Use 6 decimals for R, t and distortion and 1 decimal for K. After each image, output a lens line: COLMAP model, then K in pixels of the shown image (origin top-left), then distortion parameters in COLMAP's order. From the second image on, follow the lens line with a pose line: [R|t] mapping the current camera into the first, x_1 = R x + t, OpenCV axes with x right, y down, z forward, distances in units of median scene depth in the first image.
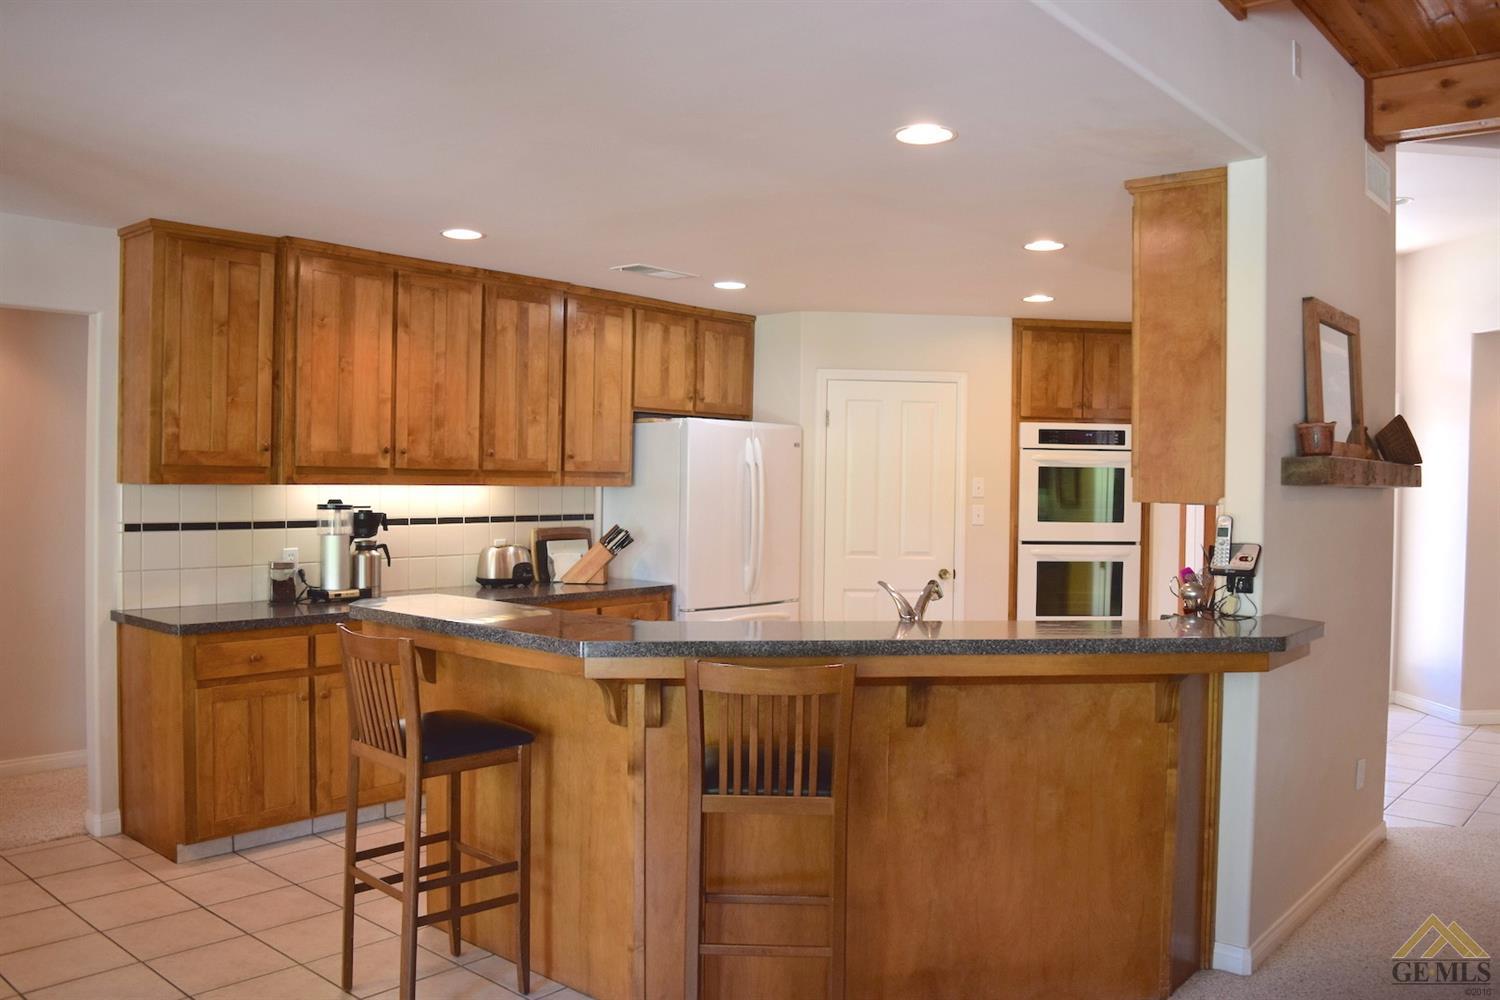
lens RADIAL K [[1177.1, 0, 749.7], [0, 1177.1, 499.2], [0, 0, 1]] dist [-0.073701, 0.006582]
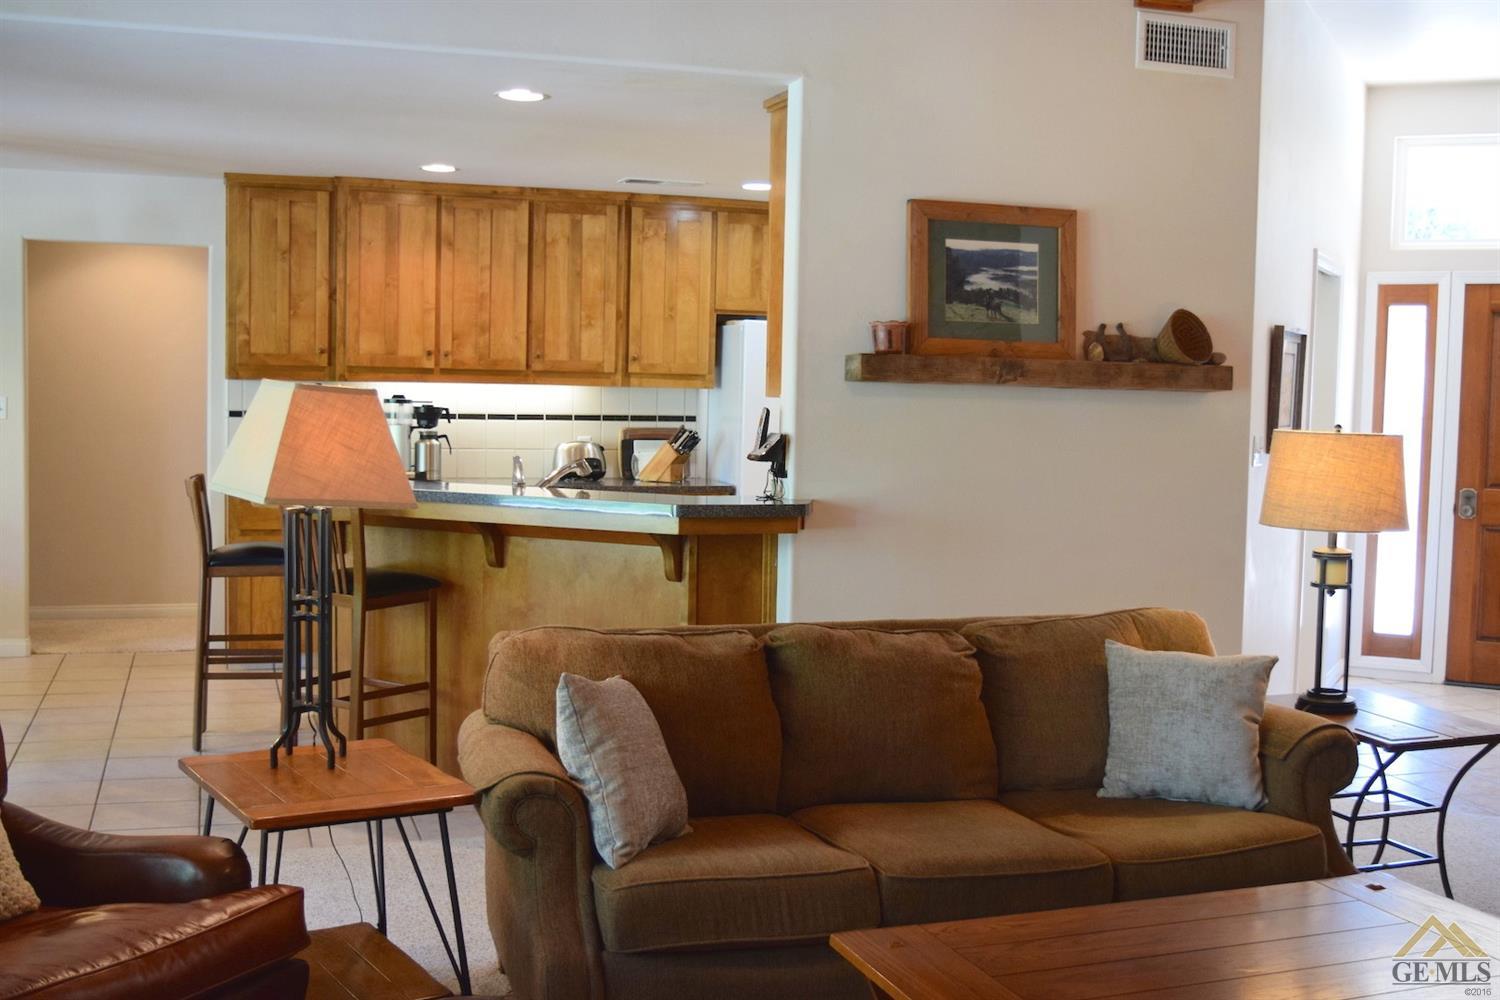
lens RADIAL K [[1625.2, 0, 755.4], [0, 1625.2, 497.6], [0, 0, 1]] dist [-0.059623, 0.000000]
pose [[0.866786, 0.041966, -0.496912, 0.747742], [-0.019453, 0.998540, 0.050397, 0.013871], [0.498301, -0.034017, 0.866336, -0.231536]]
